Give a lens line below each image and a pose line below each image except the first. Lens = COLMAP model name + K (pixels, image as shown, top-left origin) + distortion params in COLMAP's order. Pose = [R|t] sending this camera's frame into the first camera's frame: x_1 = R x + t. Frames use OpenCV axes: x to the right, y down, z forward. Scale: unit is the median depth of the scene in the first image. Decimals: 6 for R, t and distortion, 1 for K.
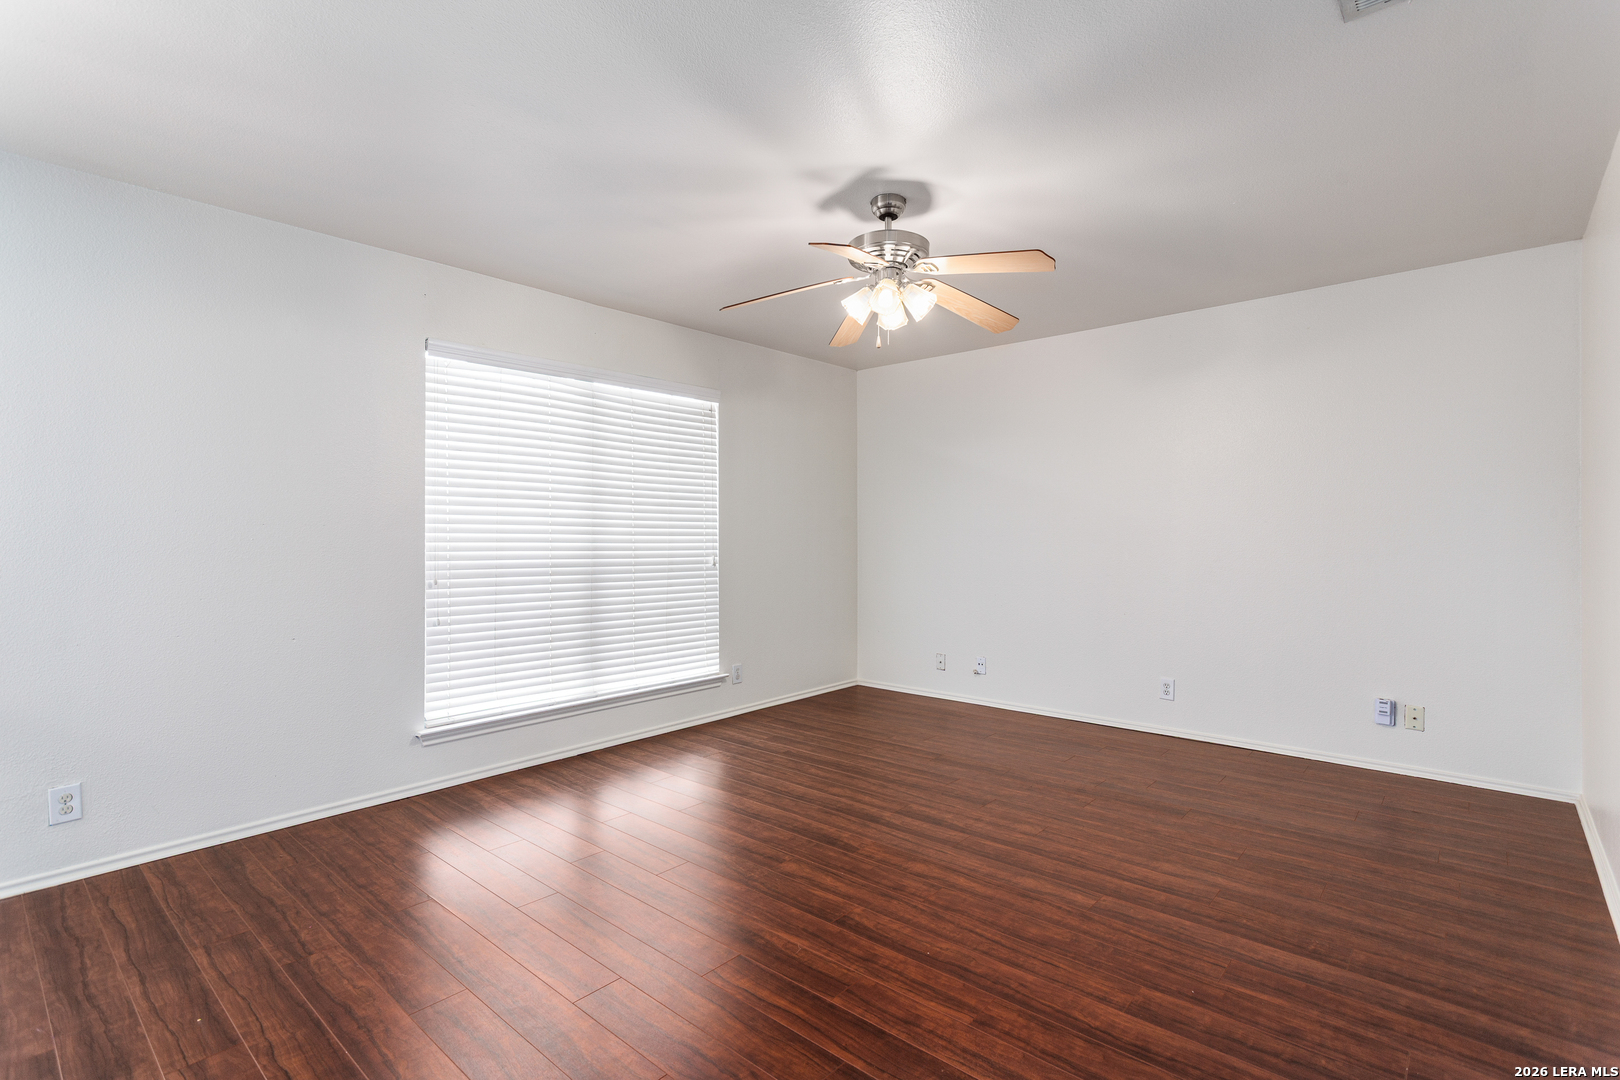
lens RADIAL K [[761.8, 0, 799.6], [0, 761.8, 536.8], [0, 0, 1]] dist [0.002523, 0.003116]
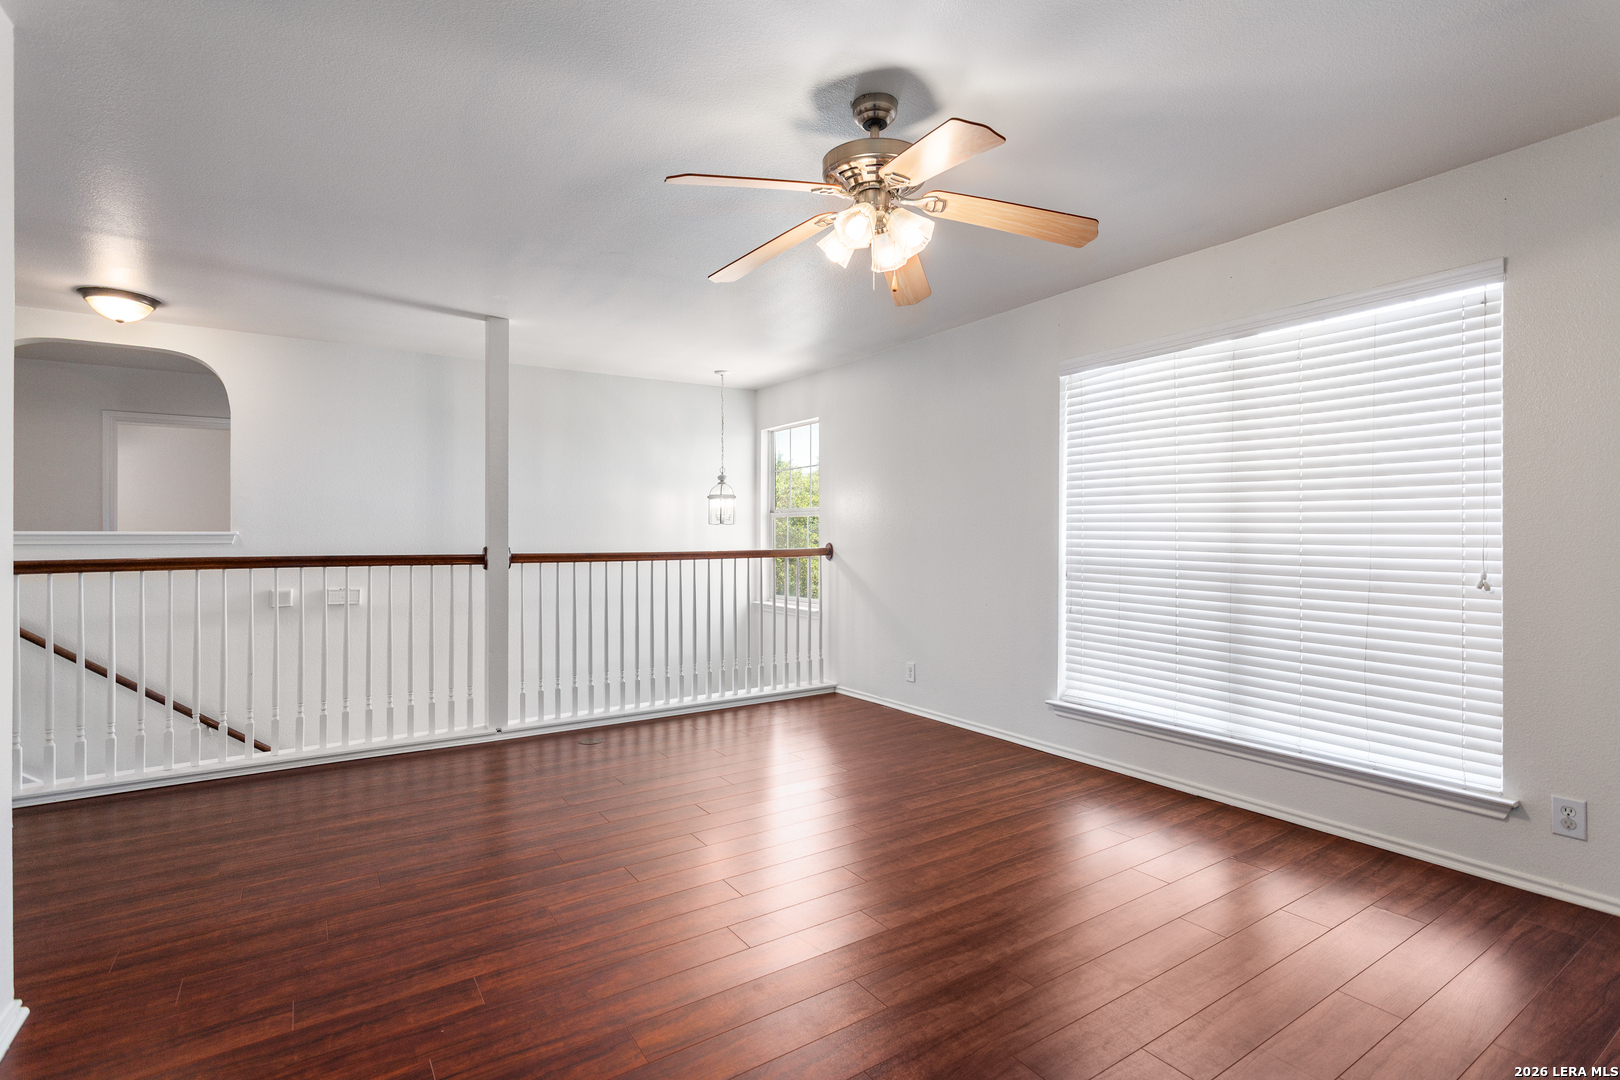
lens RADIAL K [[761.8, 0, 814.4], [0, 761.8, 534.1], [0, 0, 1]] dist [0.002523, 0.003116]
pose [[-0.242007, 0.004697, -0.970263, 0.812816], [0.003250, 0.999987, 0.004030, -0.007417], [0.970269, -0.002179, -0.242019, 1.037724]]
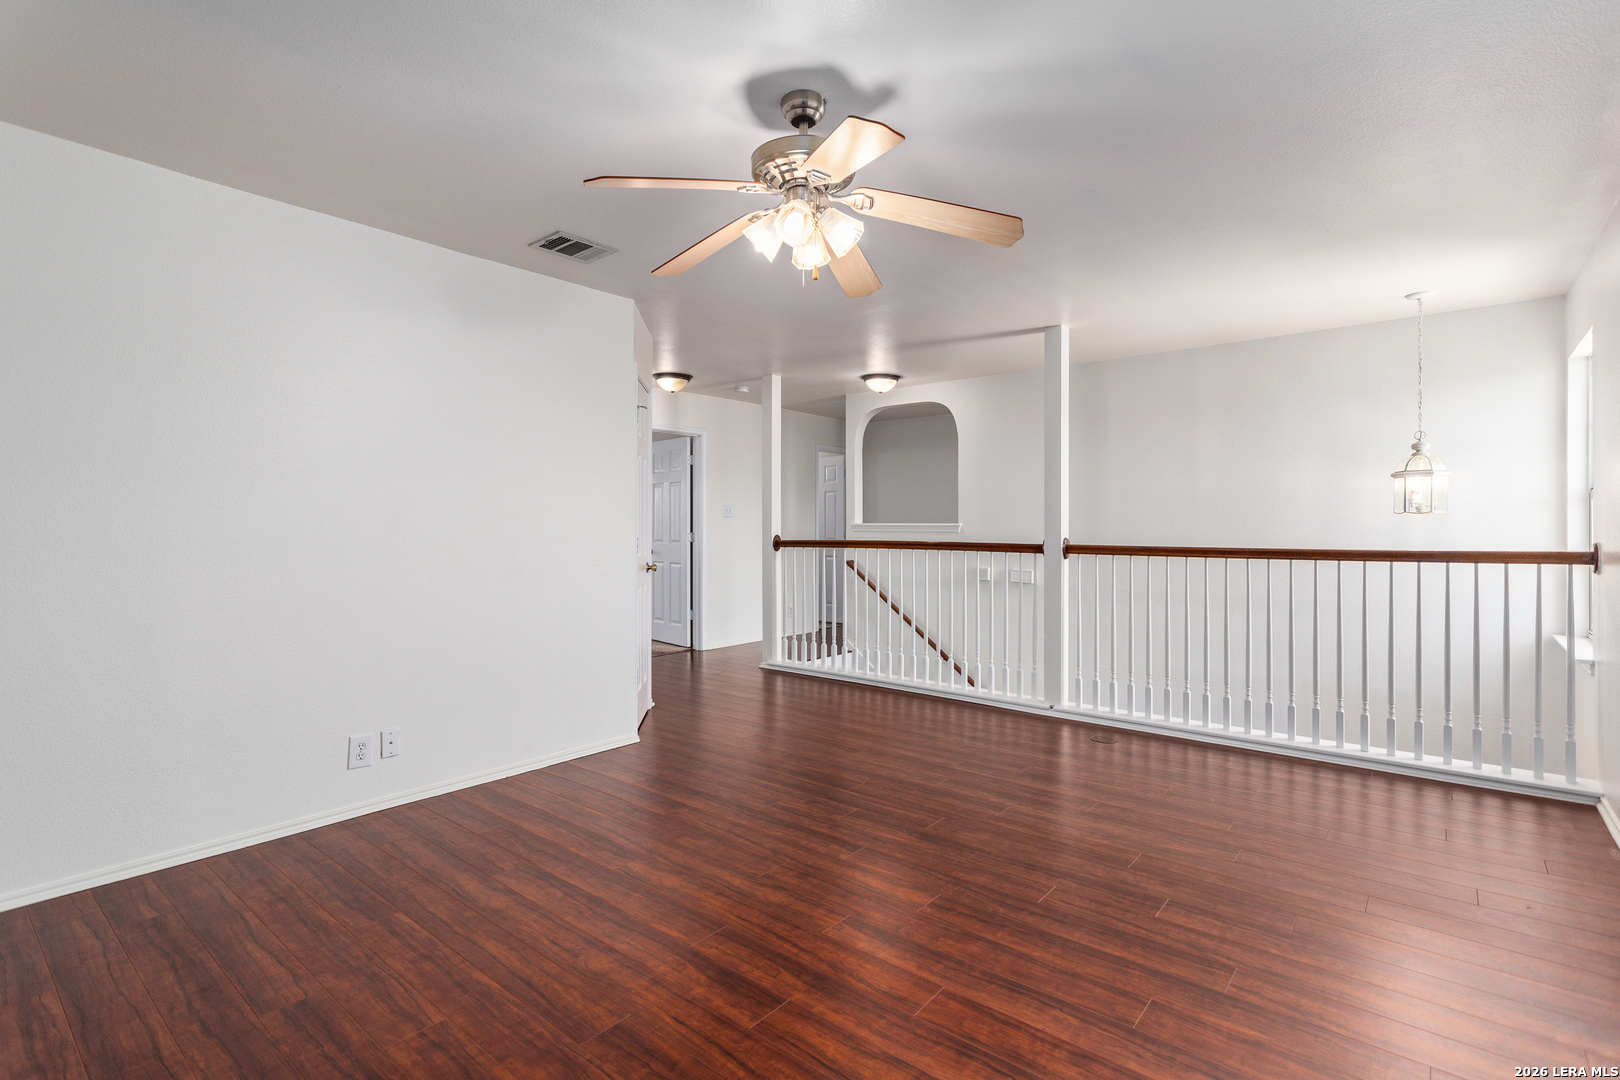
lens RADIAL K [[761.8, 0, 814.2], [0, 761.8, 531.7], [0, 0, 1]] dist [0.002523, 0.003116]
pose [[-0.998713, 0.003004, -0.050620, 0.134576], [0.002638, 0.999970, 0.007296, -0.004929], [0.050641, 0.007153, -0.998691, 1.633052]]
